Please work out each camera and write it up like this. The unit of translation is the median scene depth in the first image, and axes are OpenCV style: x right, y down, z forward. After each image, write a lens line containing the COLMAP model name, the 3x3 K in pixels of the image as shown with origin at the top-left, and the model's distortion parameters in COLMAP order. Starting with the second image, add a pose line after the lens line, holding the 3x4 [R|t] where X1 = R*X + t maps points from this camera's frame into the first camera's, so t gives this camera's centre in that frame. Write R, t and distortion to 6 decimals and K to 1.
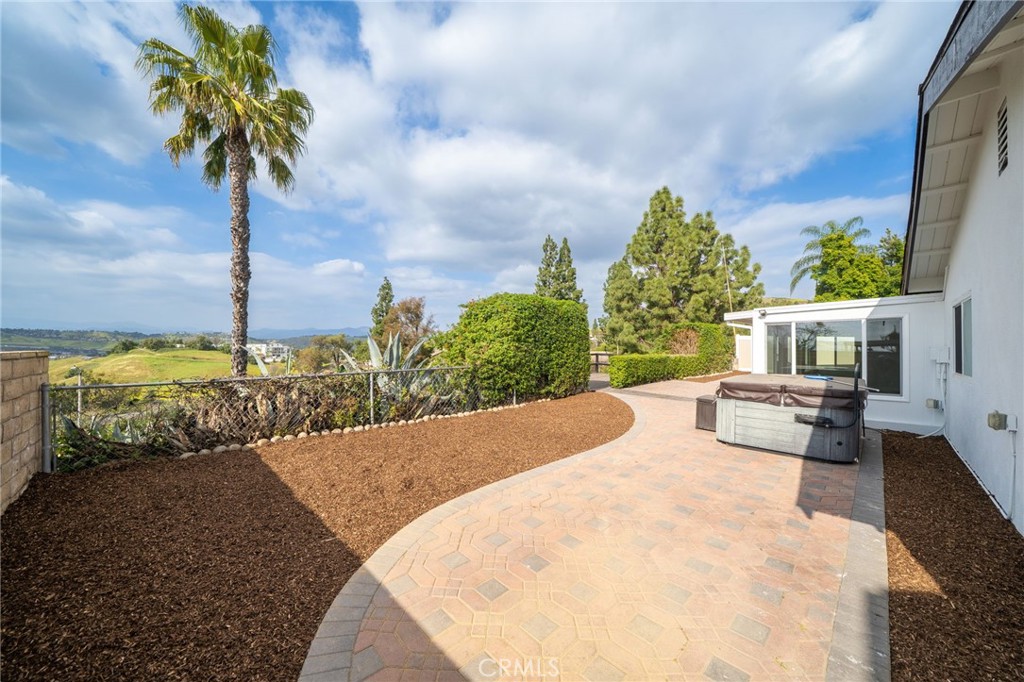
lens RADIAL K [[355.7, 0, 512.0], [0, 355.7, 341.0], [0, 0, 1]] dist [-0.000148, -0.000021]
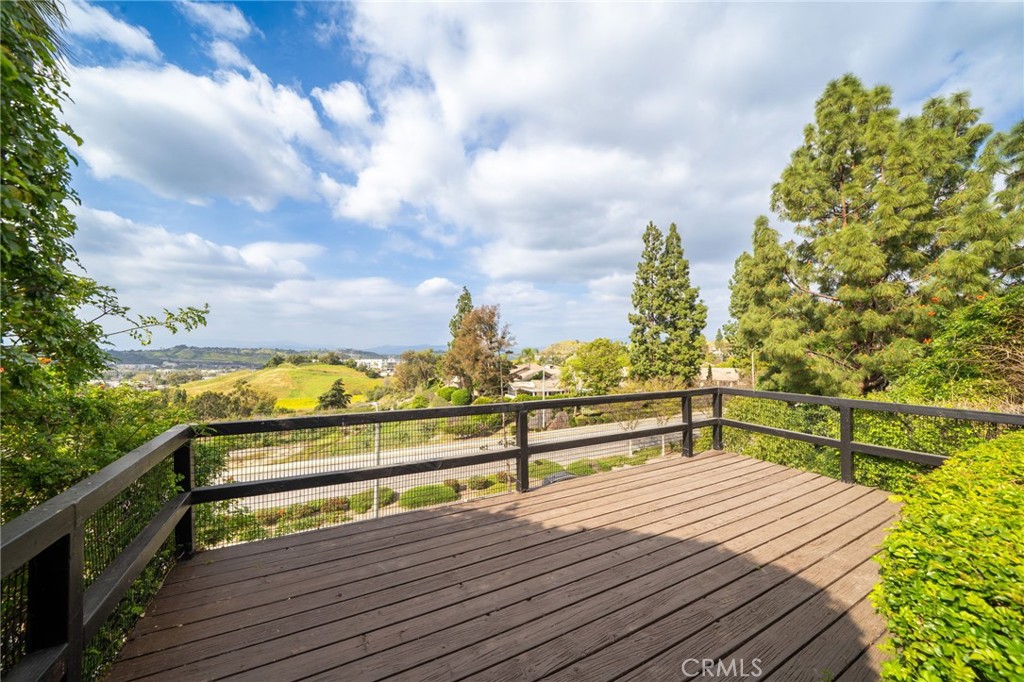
lens RADIAL K [[374.1, 0, 512.0], [0, 374.1, 341.0], [0, 0, 1]] dist [-0.008718, 0.000225]
pose [[0.961578, -0.014278, -0.274162, 0.071770], [0.003312, 0.999177, -0.040418, 0.004216], [0.274513, 0.037957, 0.960834, 0.289220]]
